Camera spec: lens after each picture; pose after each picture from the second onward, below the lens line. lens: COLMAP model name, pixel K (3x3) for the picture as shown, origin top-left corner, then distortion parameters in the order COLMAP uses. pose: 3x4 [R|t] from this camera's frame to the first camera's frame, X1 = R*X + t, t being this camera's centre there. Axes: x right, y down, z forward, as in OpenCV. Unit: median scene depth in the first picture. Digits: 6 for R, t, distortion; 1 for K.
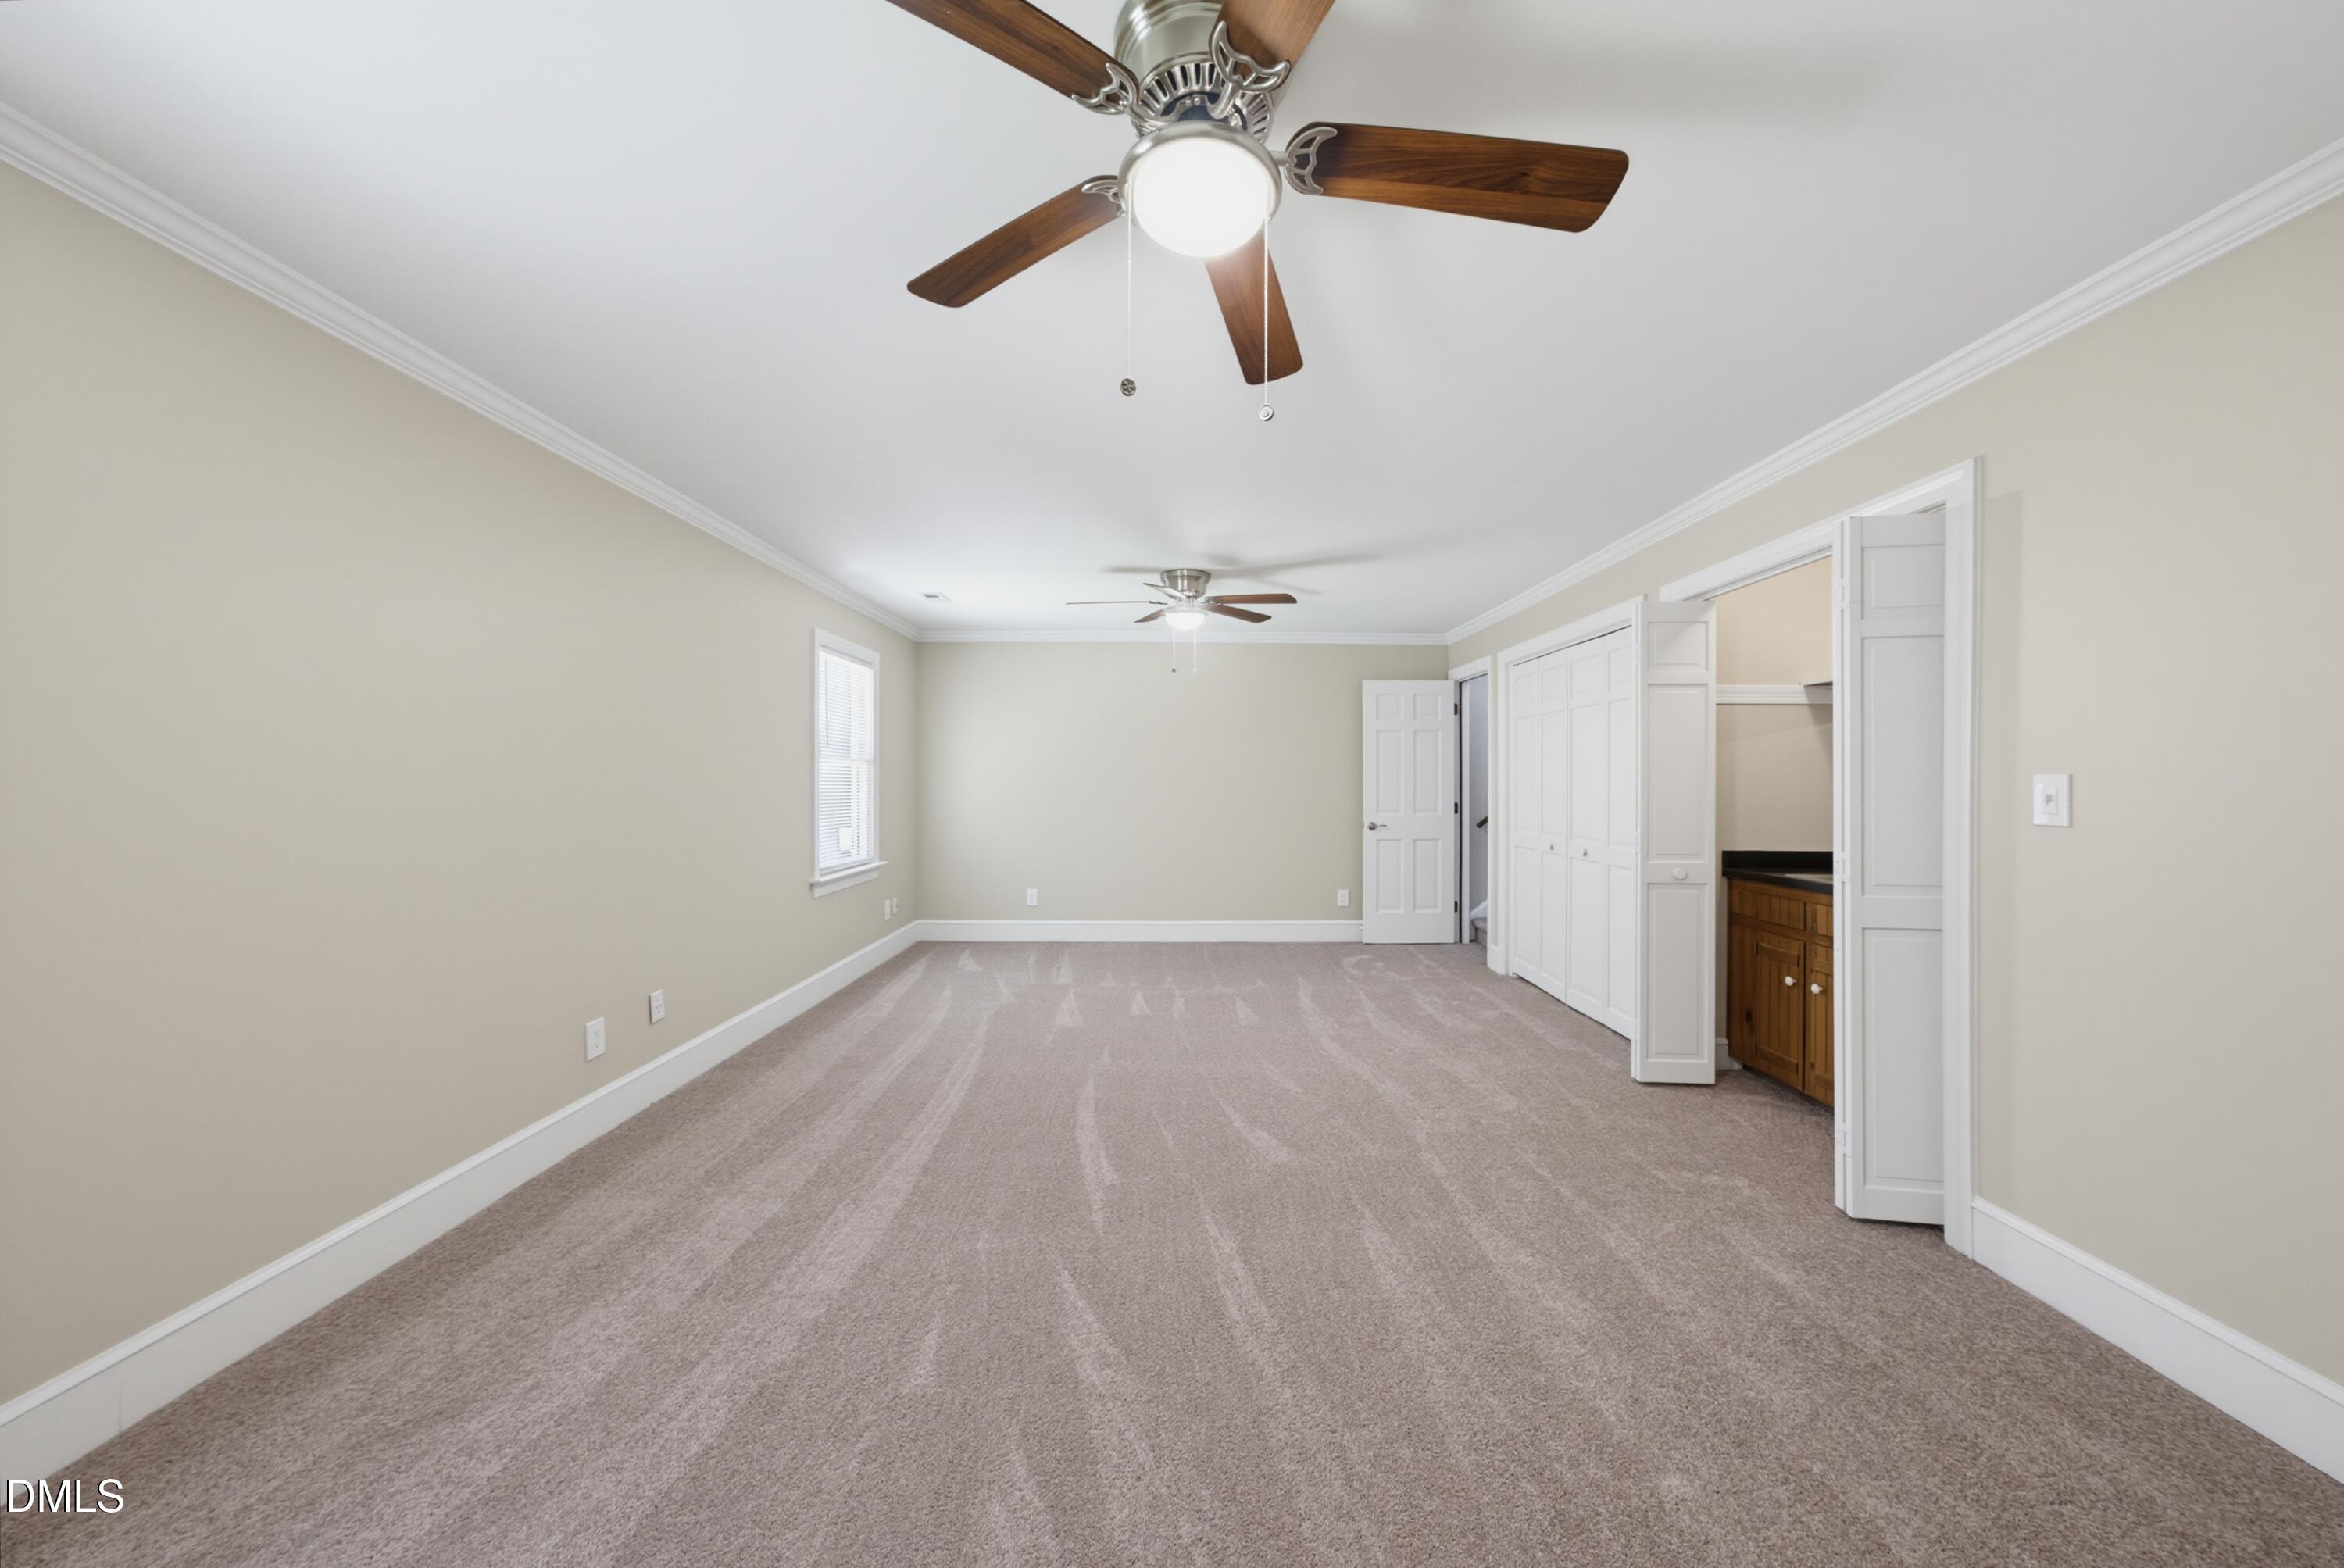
lens RADIAL K [[799.7, 0, 1191.0], [0, 799.7, 774.9], [0, 0, 1]] dist [-0.006017, 0.004557]
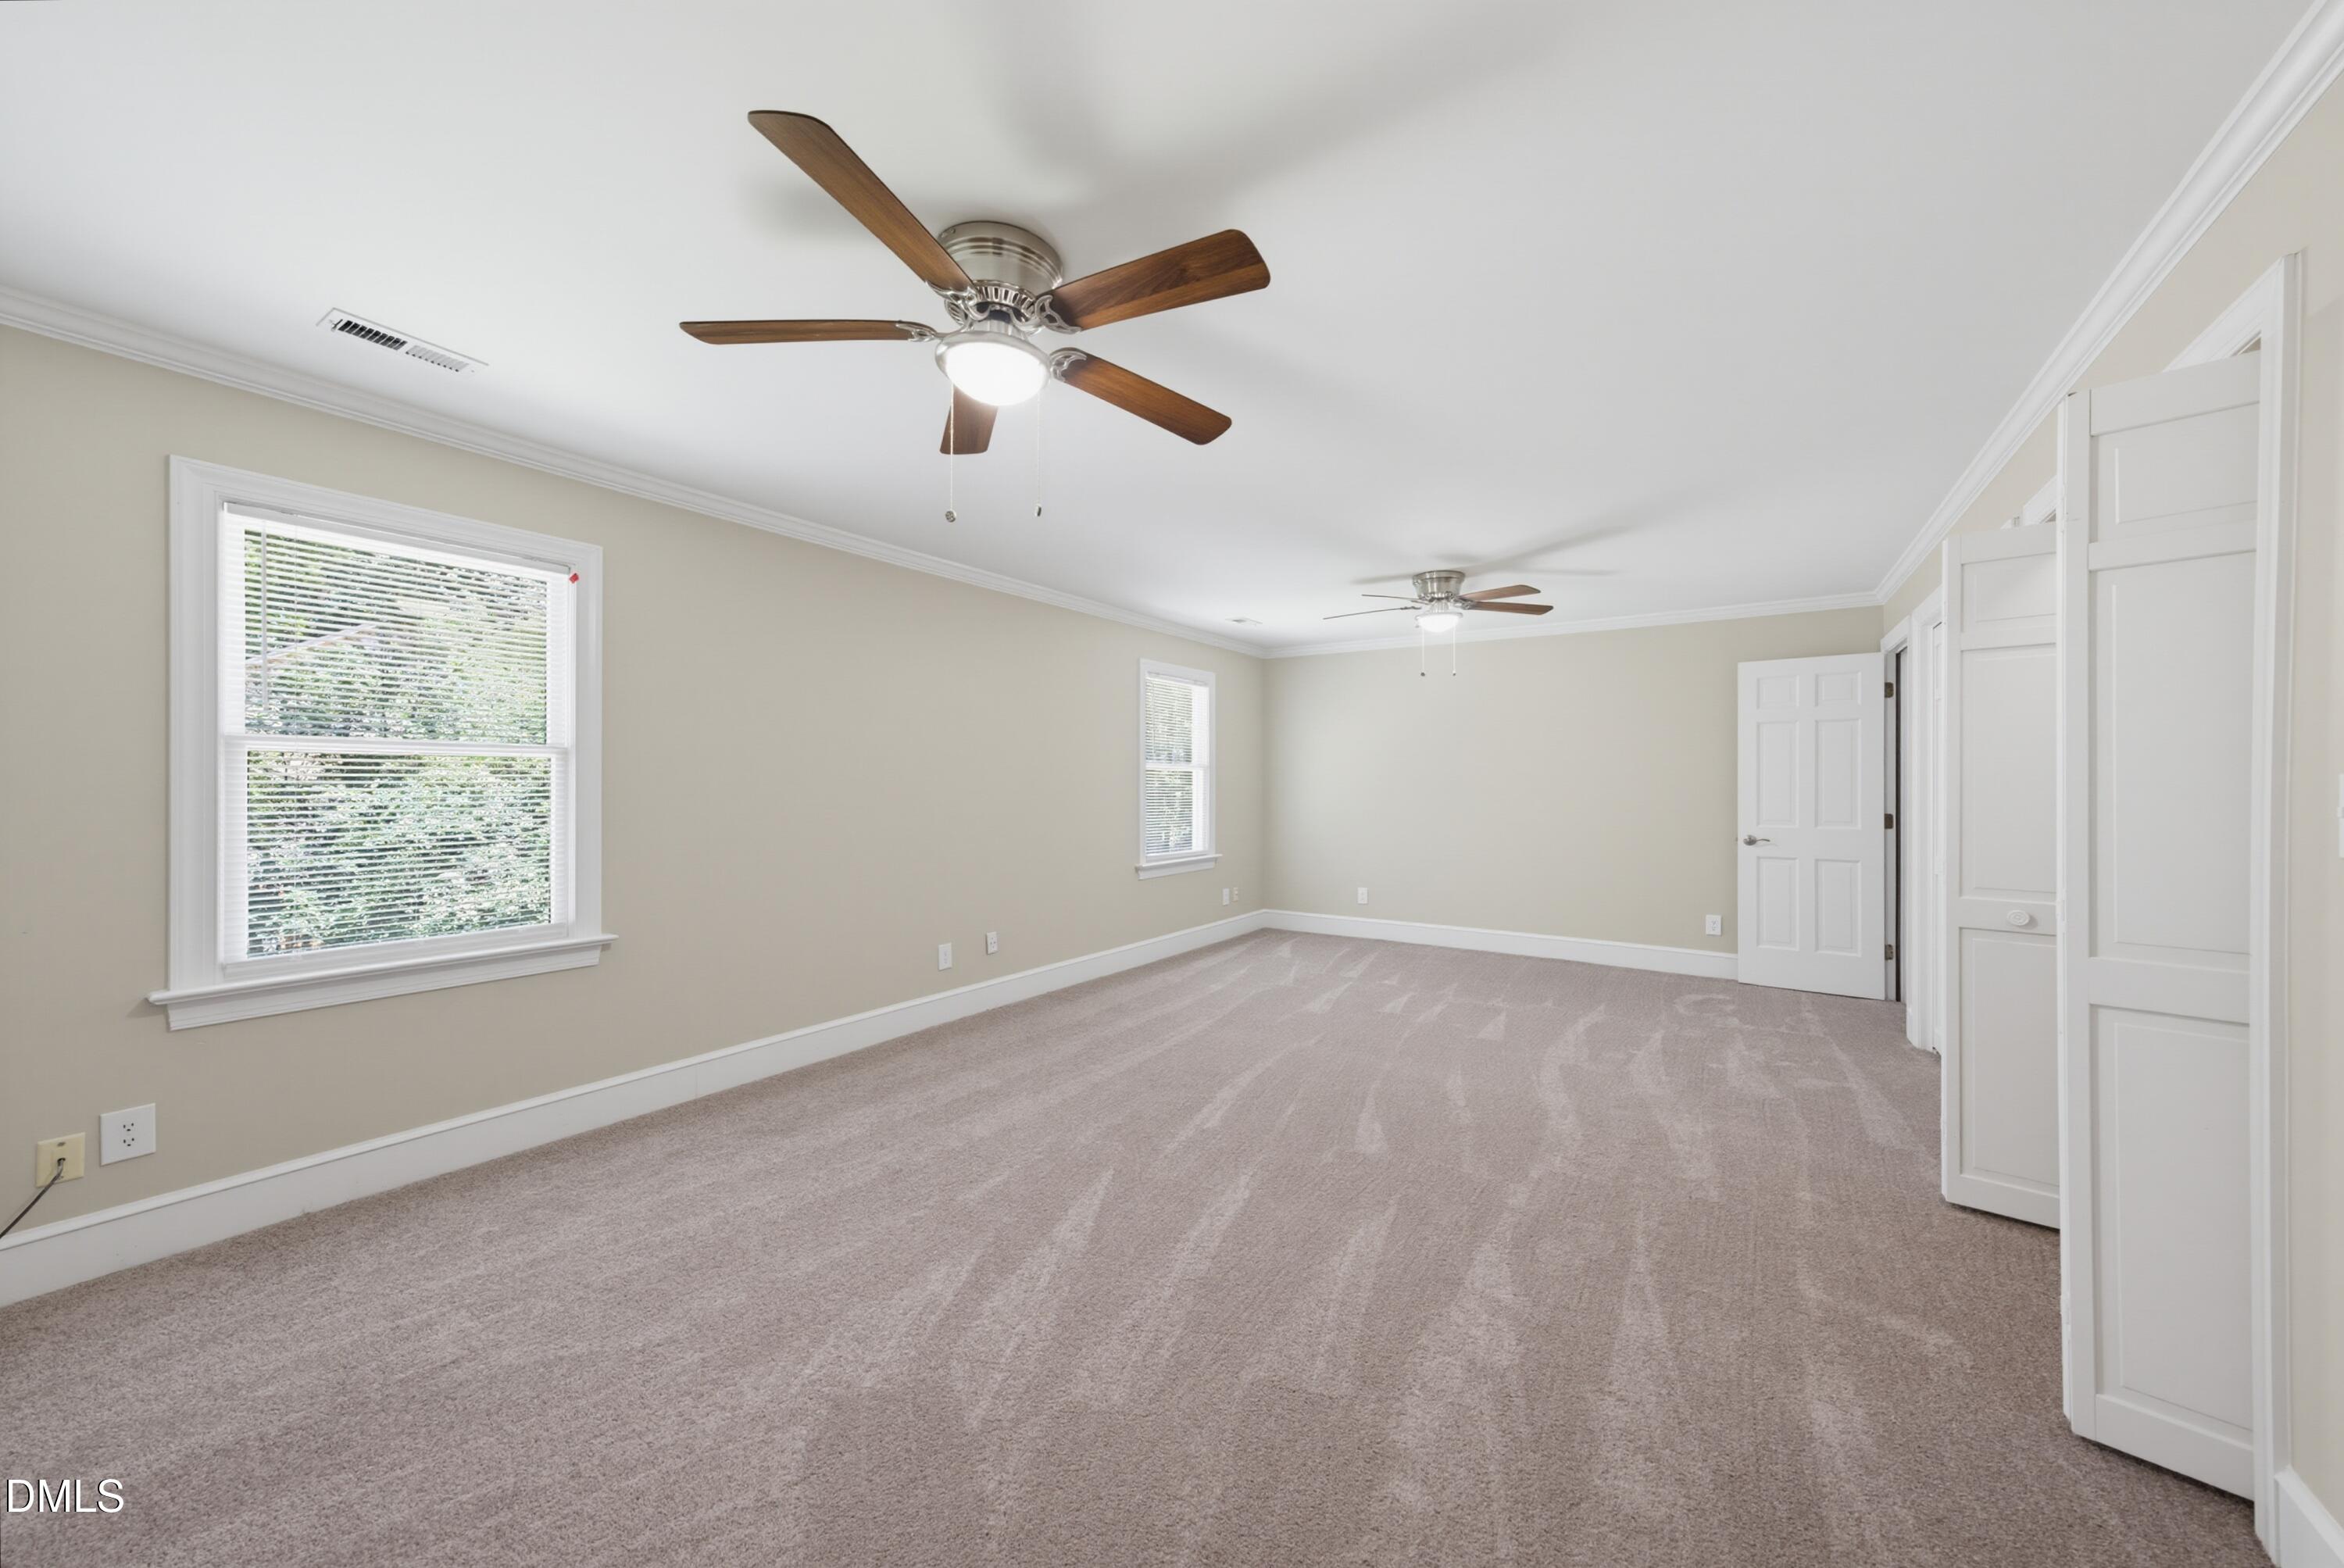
lens RADIAL K [[799.7, 0, 1182.0], [0, 799.7, 784.7], [0, 0, 1]] dist [-0.006017, 0.004557]
pose [[0.824118, -0.001344, -0.566417, 0.307323], [0.005766, 0.999965, 0.006017, -0.001011], [0.566389, -0.008225, 0.824097, 0.007241]]
